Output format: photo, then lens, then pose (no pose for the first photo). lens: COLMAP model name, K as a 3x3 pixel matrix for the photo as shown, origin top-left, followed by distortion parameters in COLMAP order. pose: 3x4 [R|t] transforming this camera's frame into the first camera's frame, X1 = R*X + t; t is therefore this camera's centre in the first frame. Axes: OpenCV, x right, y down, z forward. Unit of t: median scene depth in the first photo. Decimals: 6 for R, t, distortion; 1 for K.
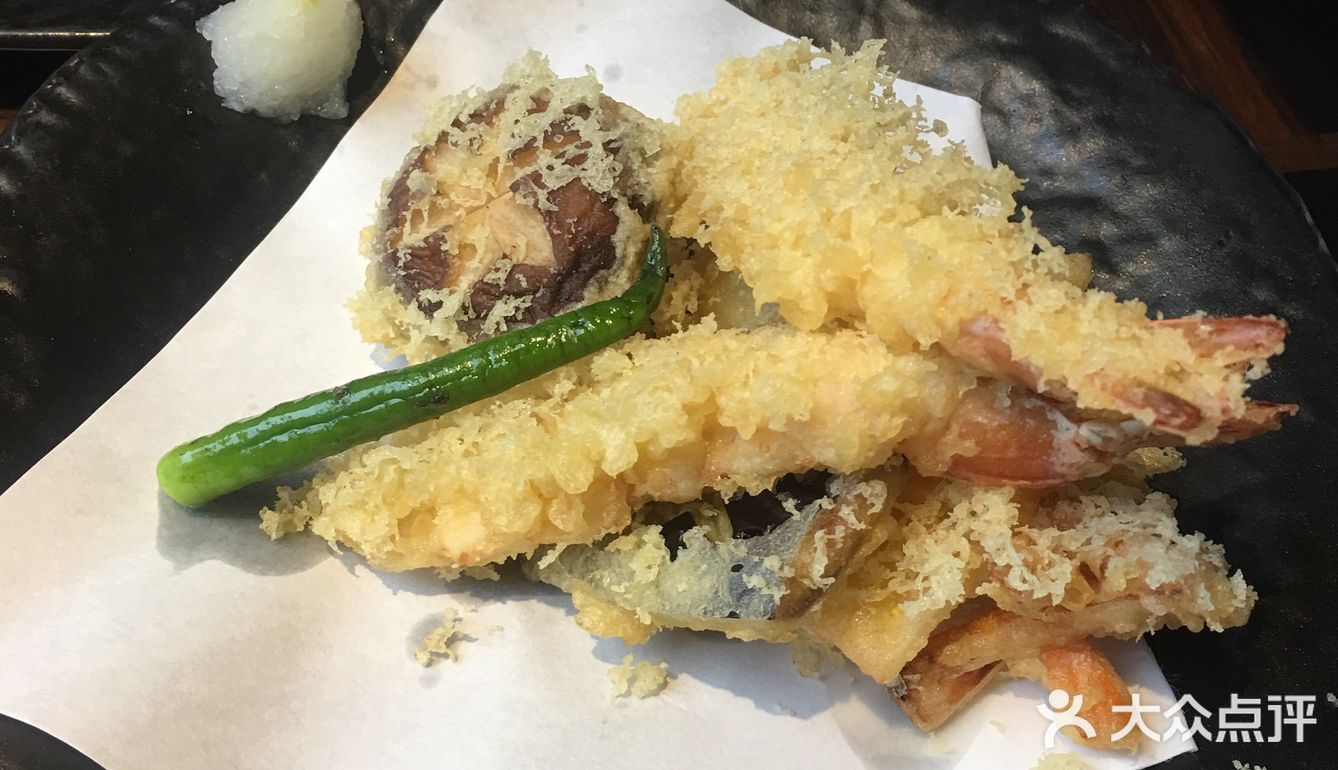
lens RADIAL K [[1489.6, 0, 670.0], [0, 1489.6, 385.2], [0, 0, 1]] dist [0.028313, 0.000000]
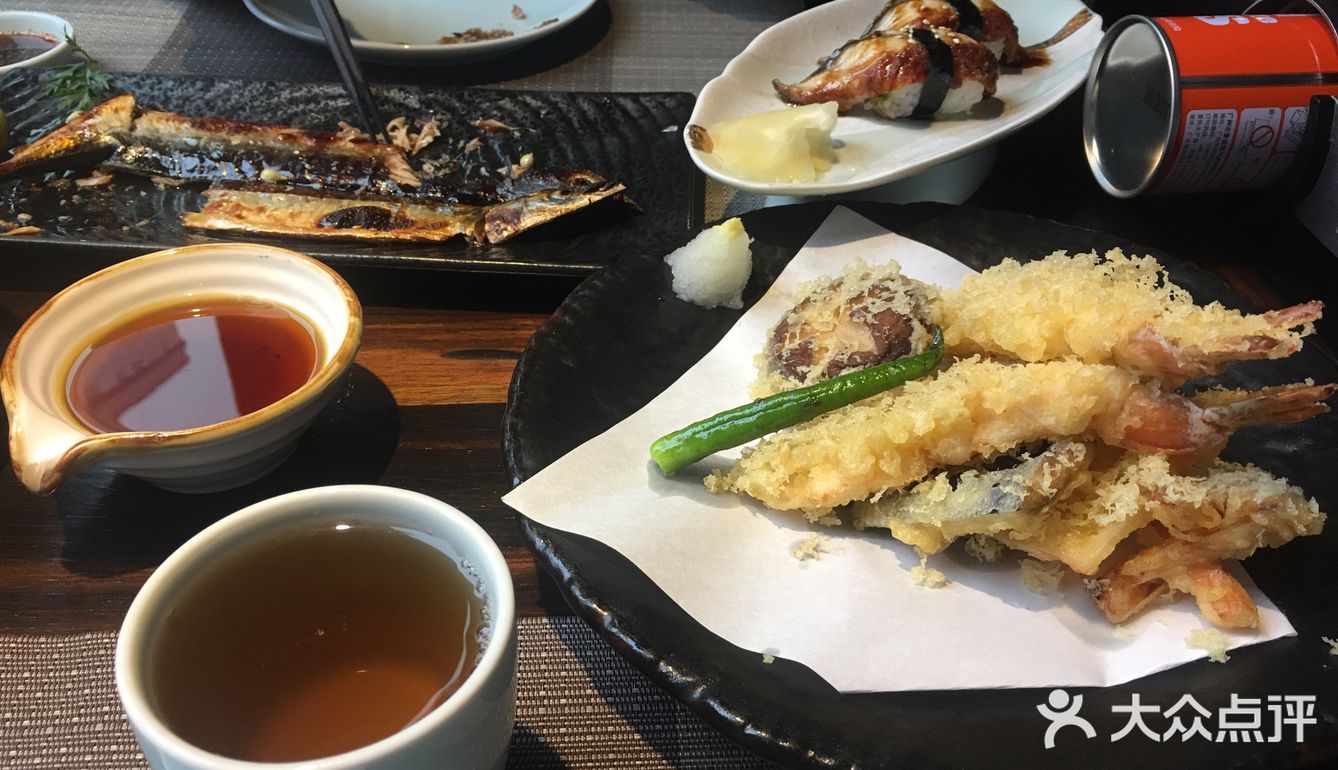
lens RADIAL K [[1096.9, 0, 666.9], [0, 1096.9, 385.2], [0, 0, 1]] dist [0.017640, -0.047255]
pose [[0.984667, 0.020522, -0.173233, -0.103740], [-0.071975, 0.952382, -0.296290, 0.387337], [0.158903, 0.304216, 0.939256, -0.258786]]
